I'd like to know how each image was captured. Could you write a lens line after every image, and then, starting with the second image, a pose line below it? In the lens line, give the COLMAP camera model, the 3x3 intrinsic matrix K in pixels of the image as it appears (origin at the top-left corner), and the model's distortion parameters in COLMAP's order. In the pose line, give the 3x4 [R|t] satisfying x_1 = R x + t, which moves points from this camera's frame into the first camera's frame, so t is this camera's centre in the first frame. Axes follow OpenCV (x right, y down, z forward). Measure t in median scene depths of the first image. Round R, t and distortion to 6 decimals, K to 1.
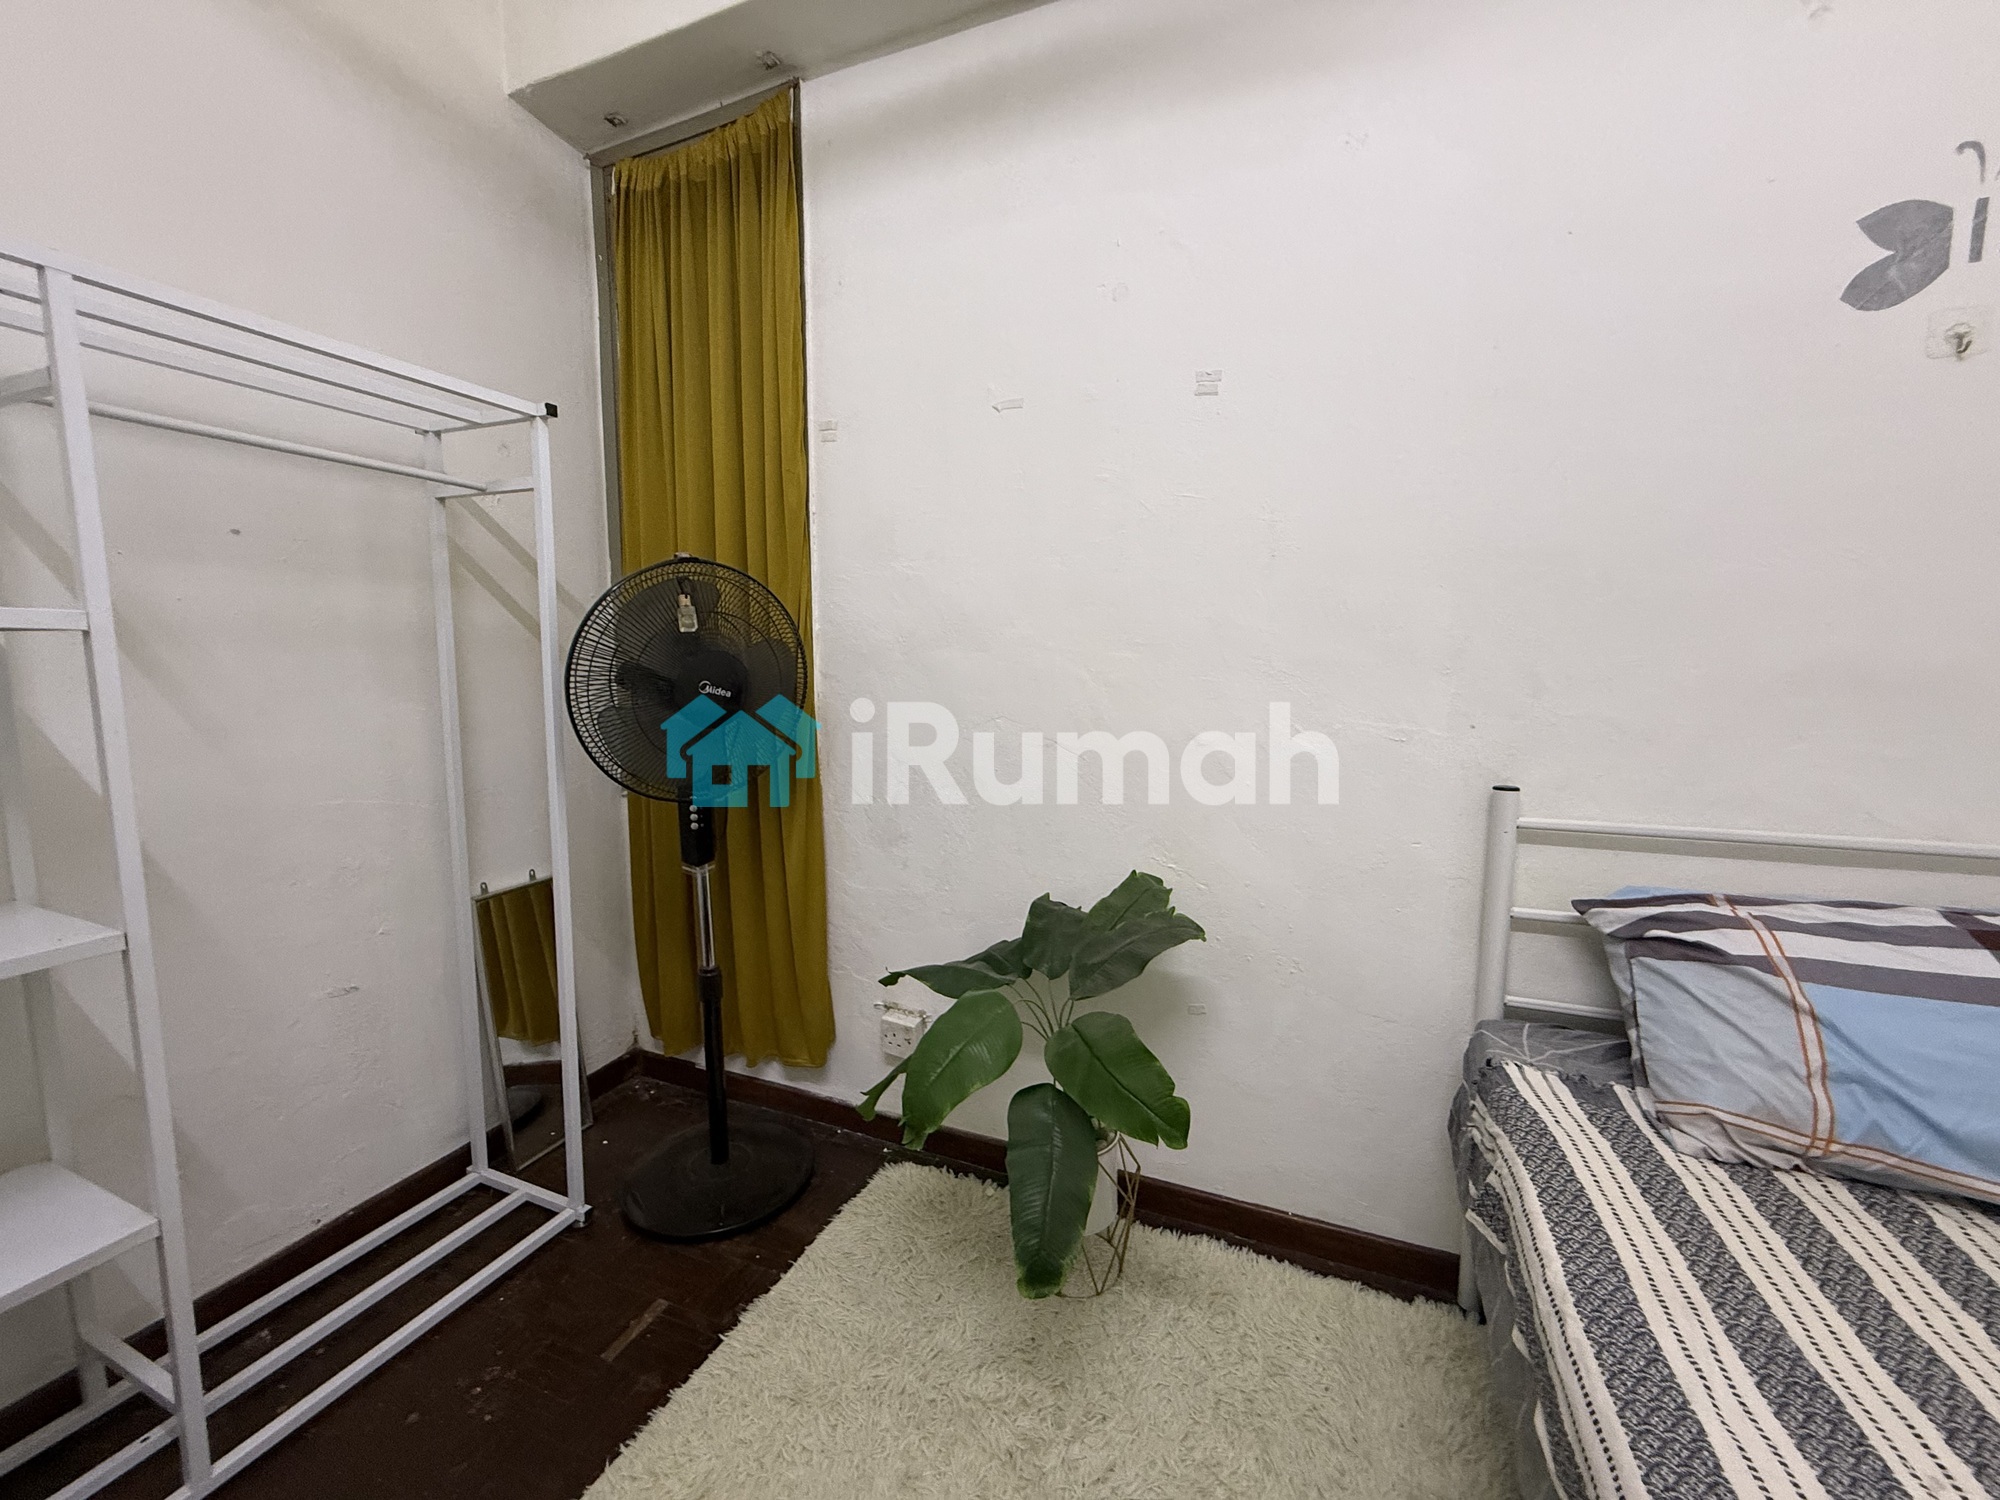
lens RADIAL K [[791.4, 0, 981.2], [0, 791.4, 740.6], [0, 0, 1]] dist [-0.001036, -0.000692]
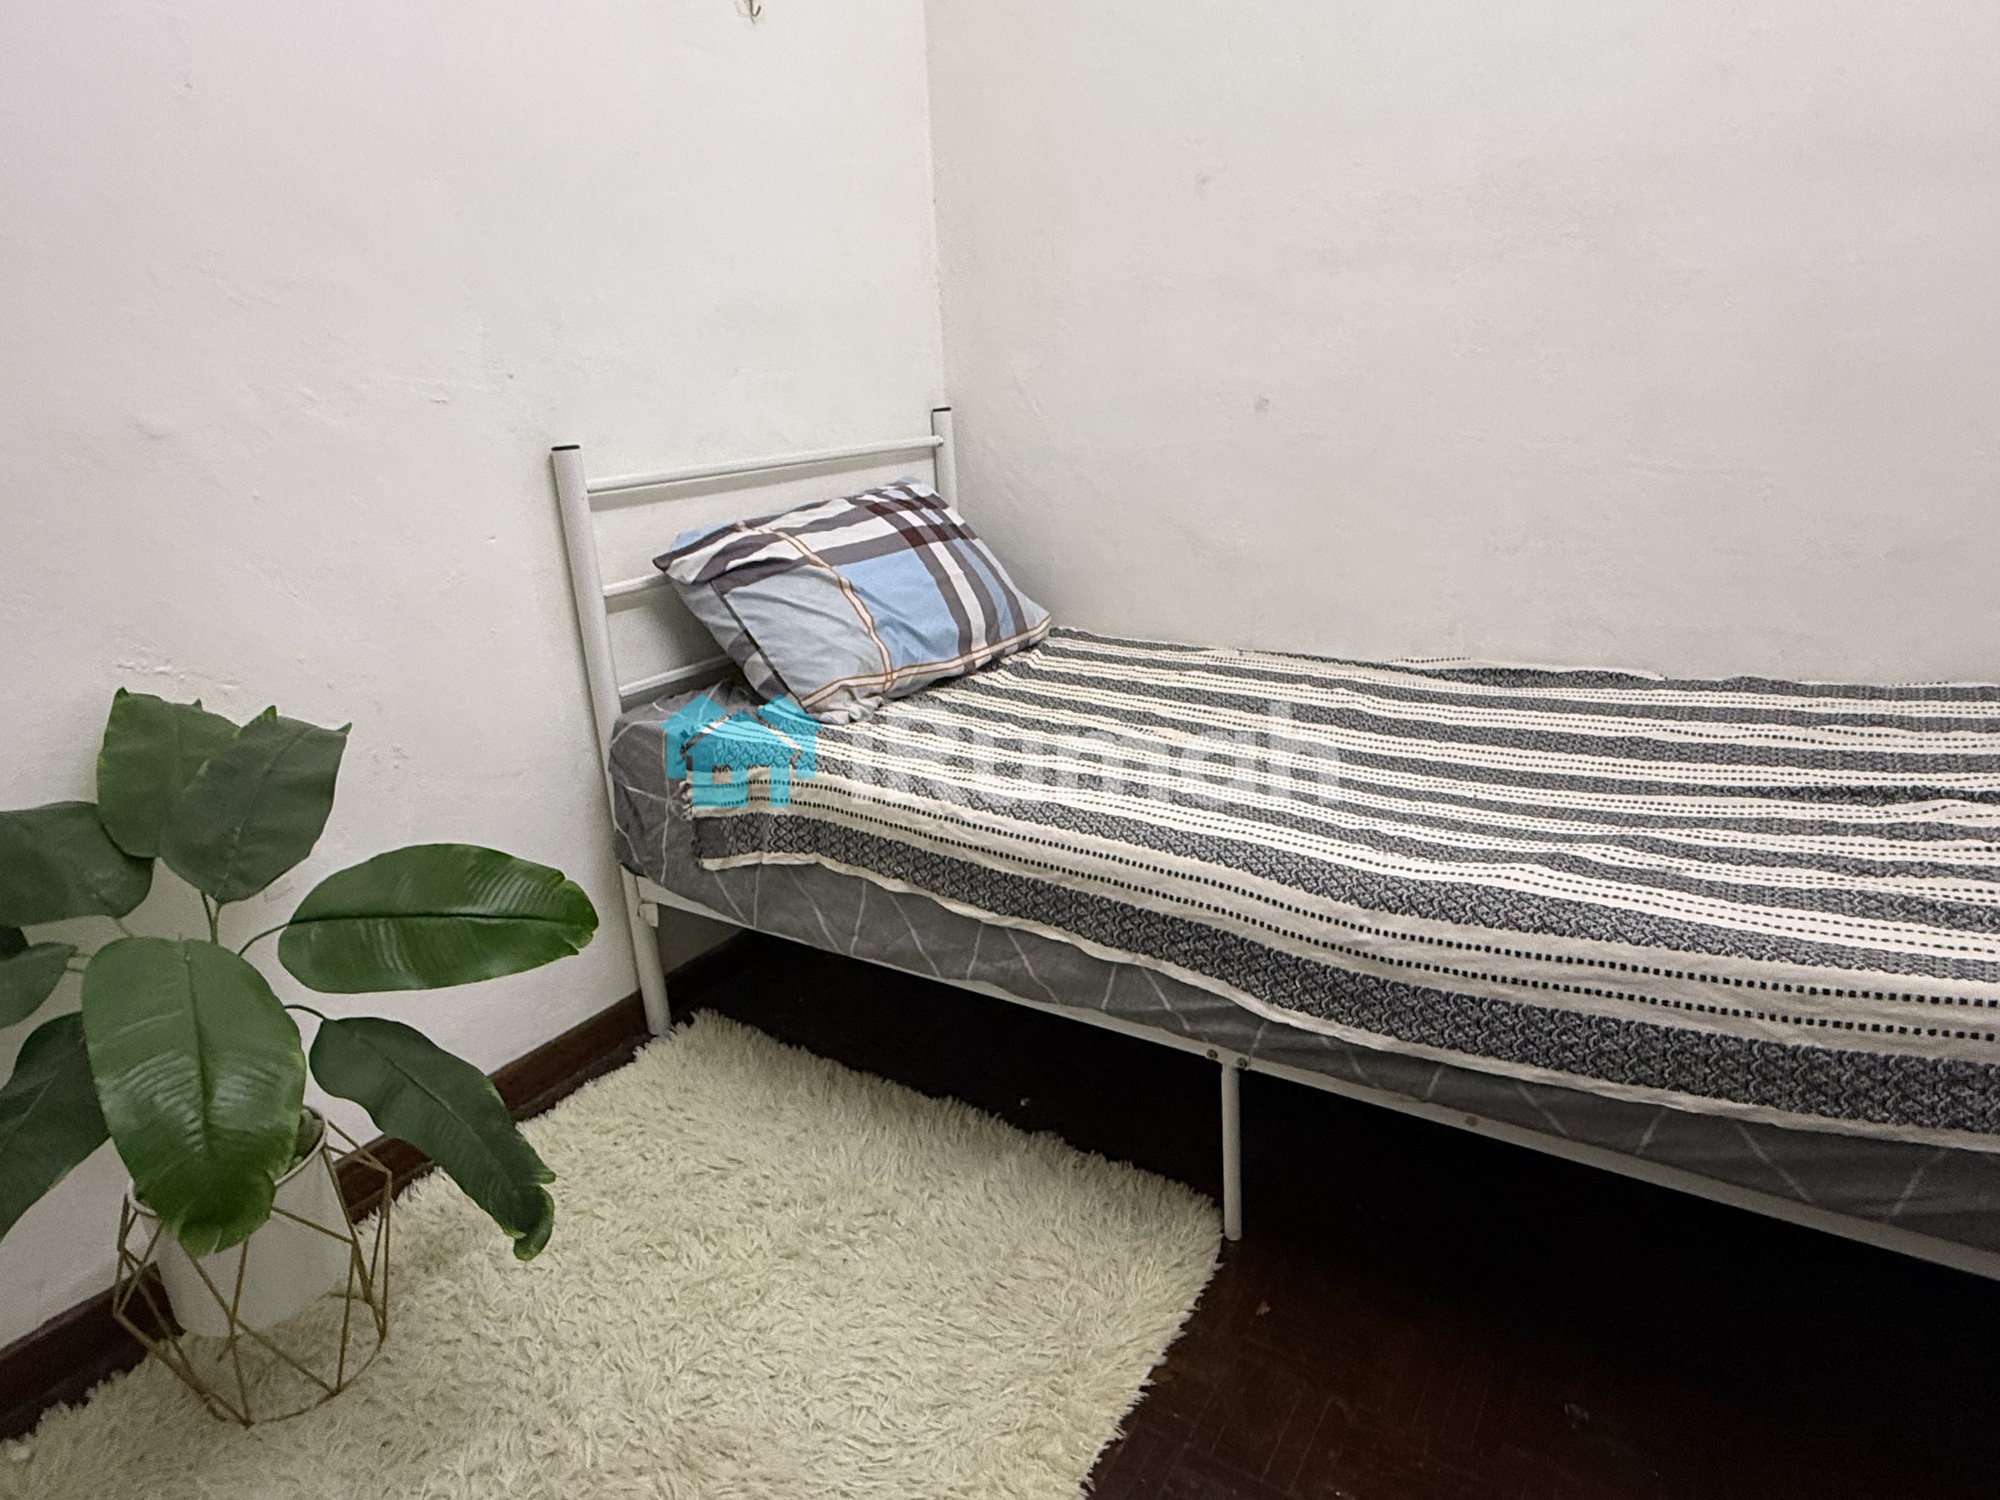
lens RADIAL K [[1168.0, 0, 985.3], [0, 1168.0, 754.0], [0, 0, 1]] dist [-0.001896, -0.000245]
pose [[0.164982, -0.306958, 0.937314, -0.591290], [0.145919, 0.947475, 0.284602, 0.090576], [-0.975443, 0.089818, 0.201108, 0.385769]]
